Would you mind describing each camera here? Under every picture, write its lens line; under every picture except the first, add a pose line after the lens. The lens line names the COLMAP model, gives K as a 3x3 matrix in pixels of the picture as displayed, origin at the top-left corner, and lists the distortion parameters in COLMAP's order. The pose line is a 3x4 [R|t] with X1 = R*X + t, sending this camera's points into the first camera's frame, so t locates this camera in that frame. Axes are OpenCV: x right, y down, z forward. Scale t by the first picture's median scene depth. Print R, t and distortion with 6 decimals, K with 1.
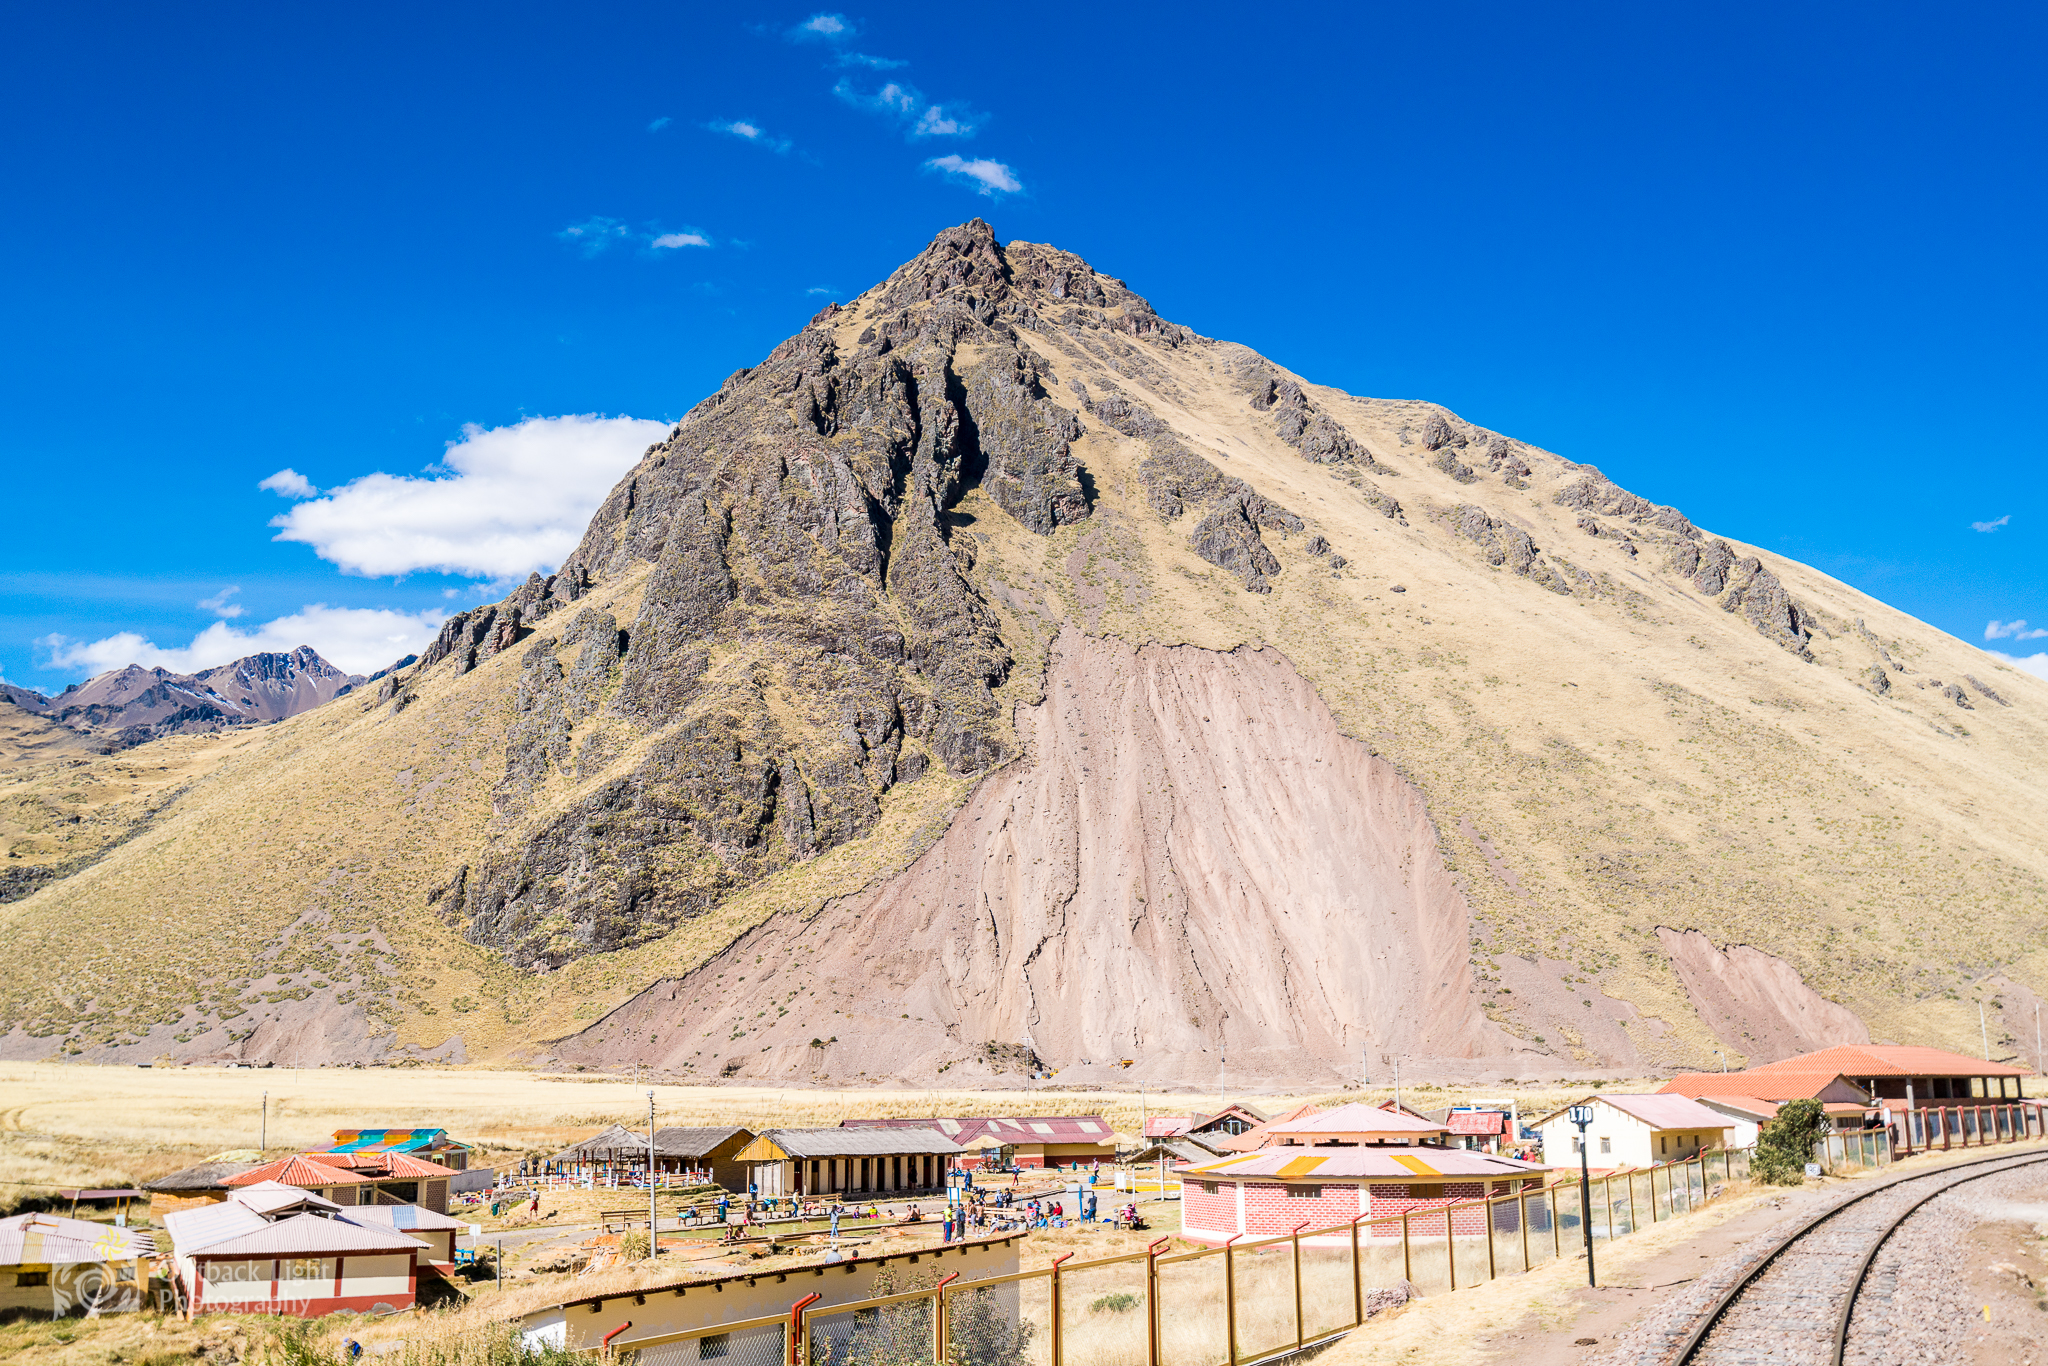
lens RADIAL K [[1975.8, 0, 1028.5], [0, 1975.8, 683.1], [0, 0, 1]] dist [0.005815, 0.000000]
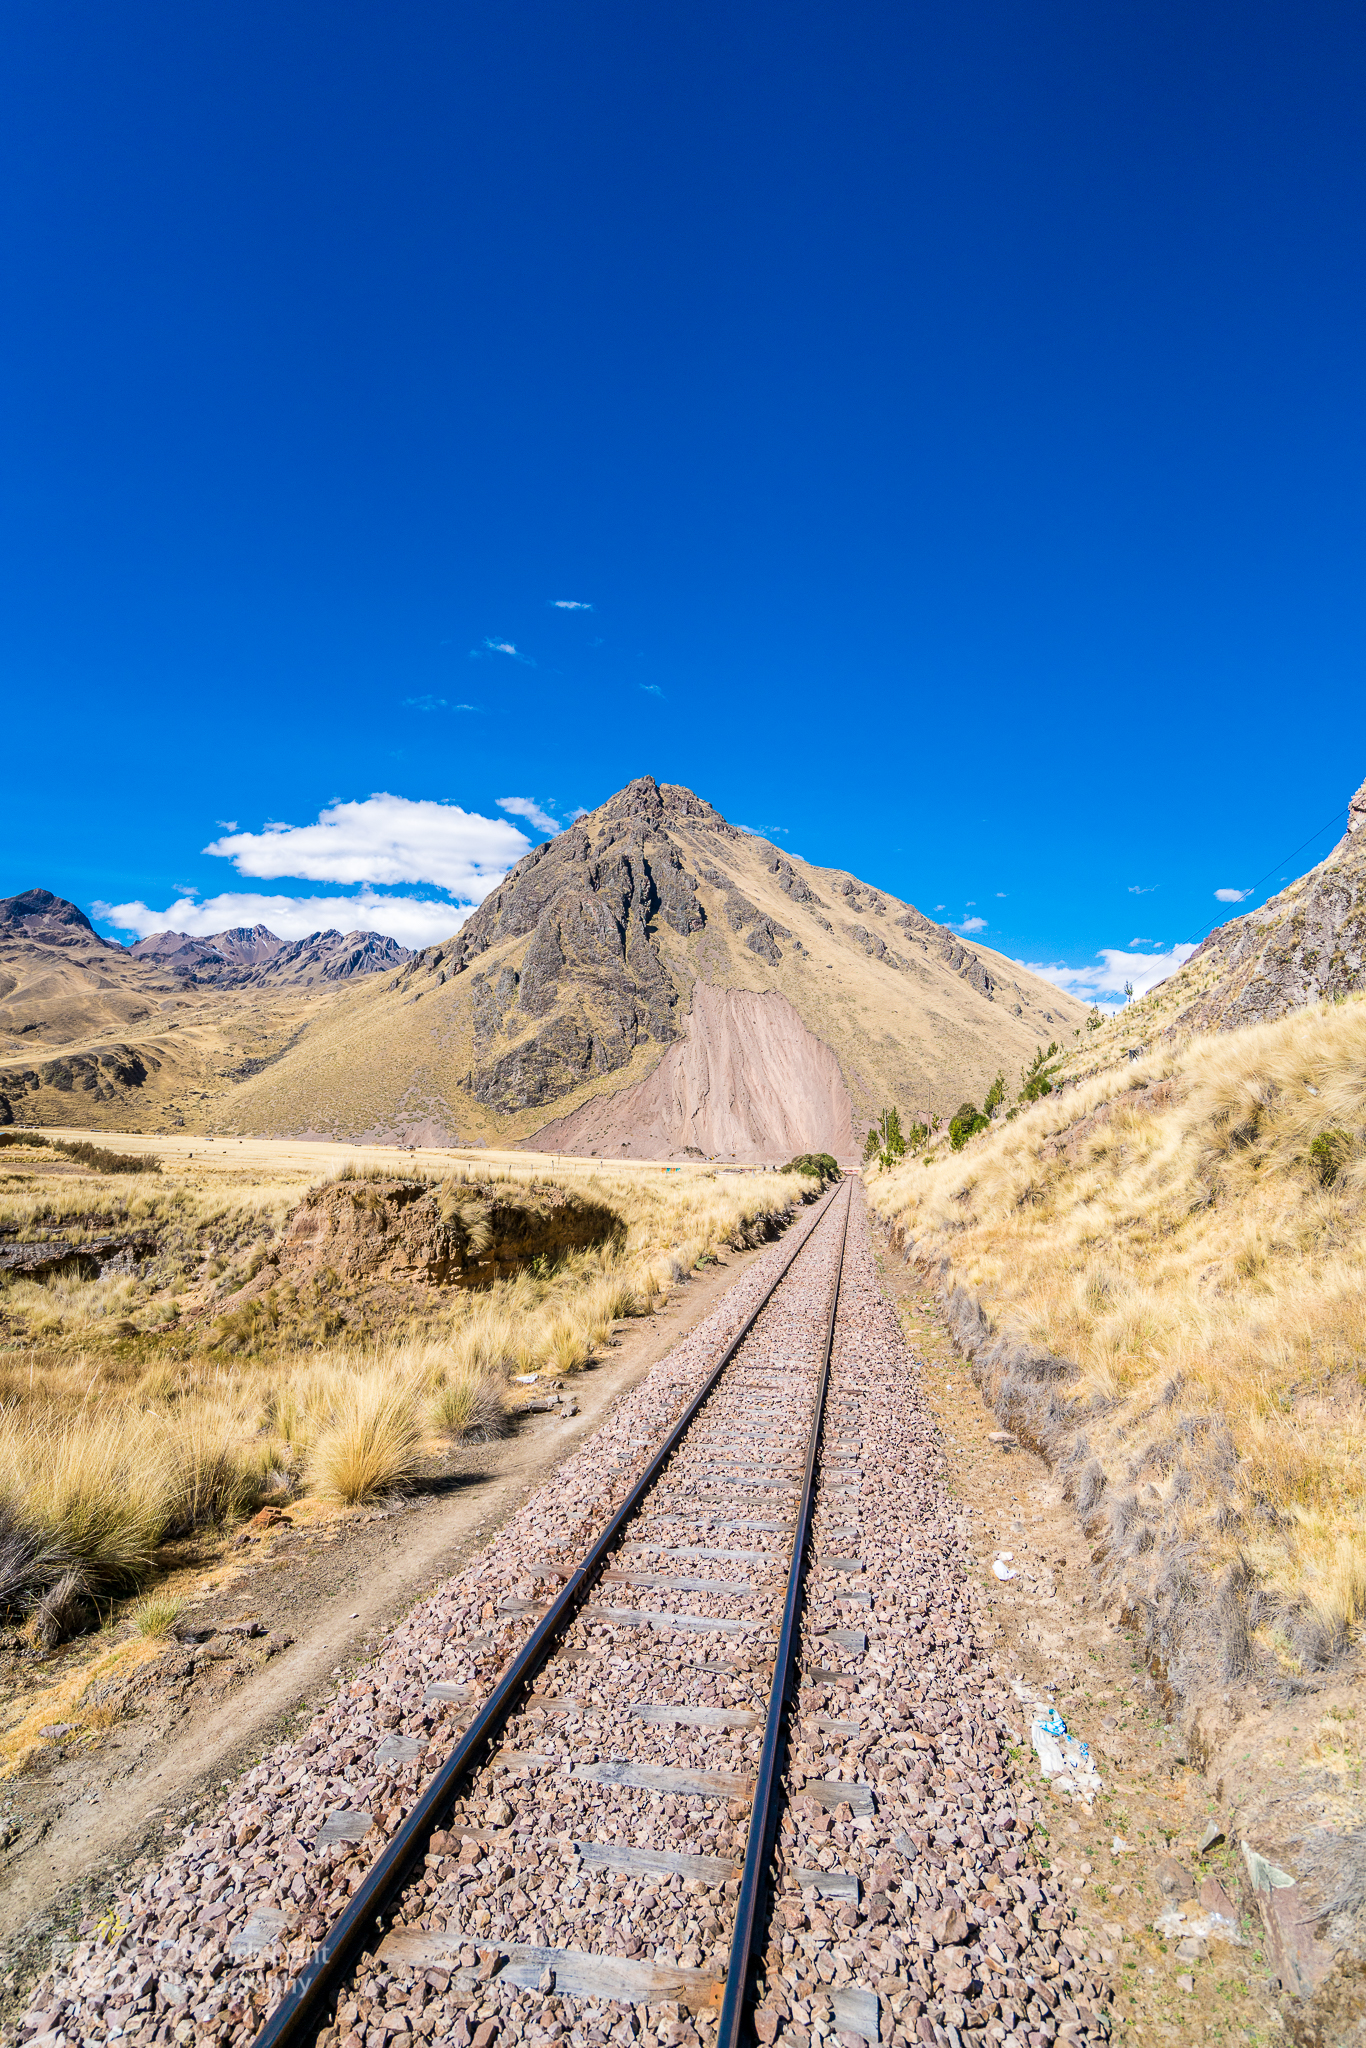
lens RADIAL K [[1068.6, 0, 683.3], [0, 1068.6, 1014.7], [0, 0, 1]] dist [0.004825, 0.000563]
pose [[0.997464, 0.035805, 0.061512, -0.085803], [-0.039718, 0.997184, 0.063610, -0.074469], [-0.059062, -0.065891, 0.996077, -0.370430]]
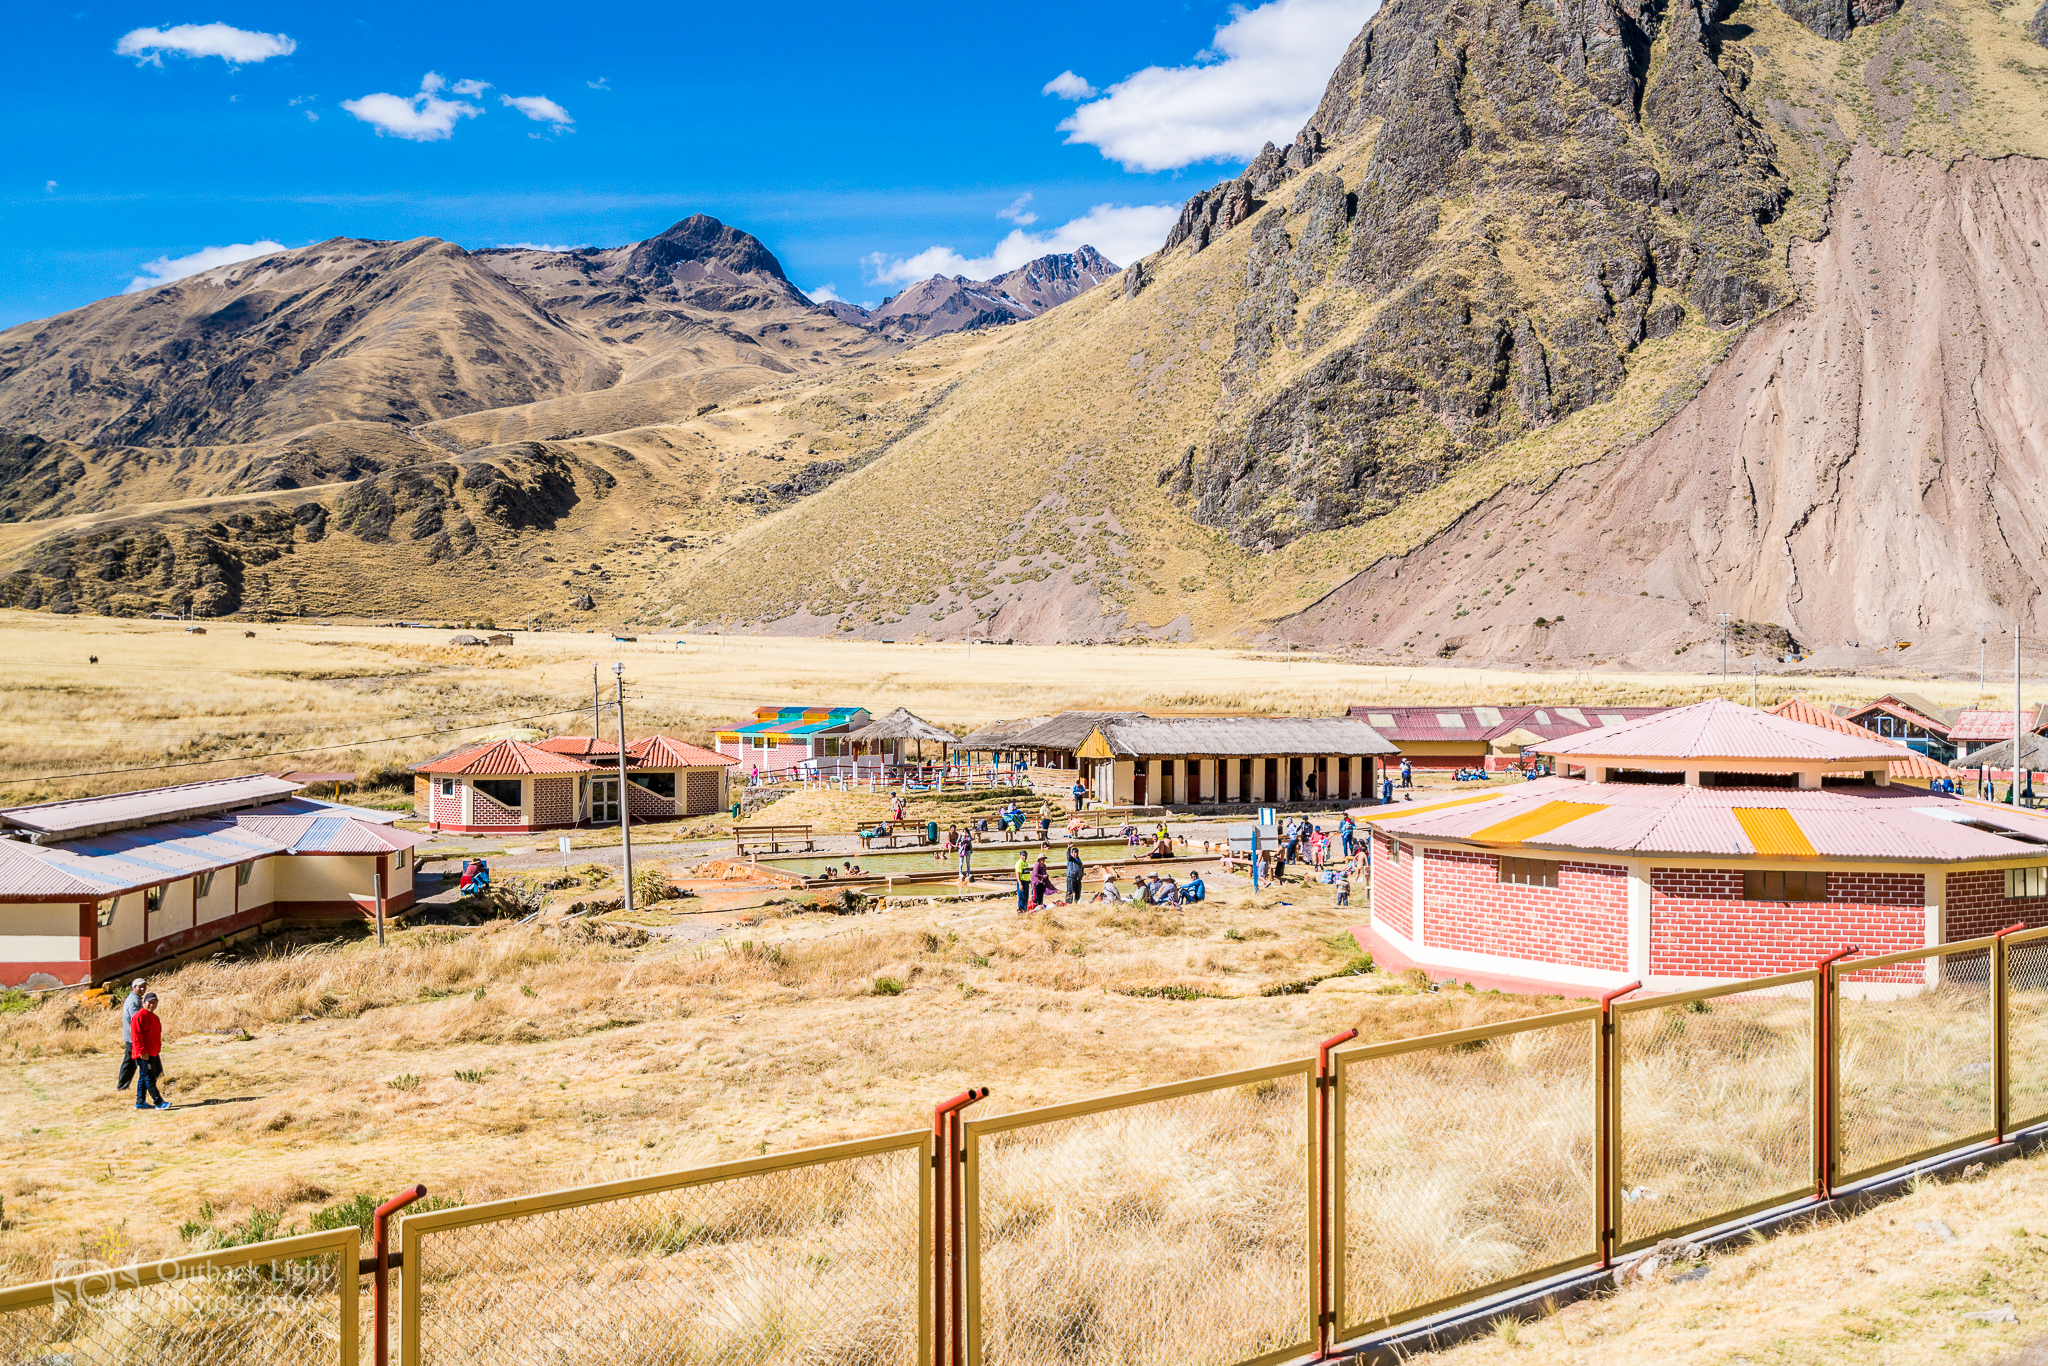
lens RADIAL K [[1975.8, 0, 1029.9], [0, 1975.8, 686.6], [0, 0, 1]] dist [0.005815, 0.000000]
pose [[0.924563, 0.014470, -0.380754, 0.017604], [0.065718, 0.978248, 0.196755, 0.008745], [0.375319, -0.206934, 0.903501, 0.042669]]
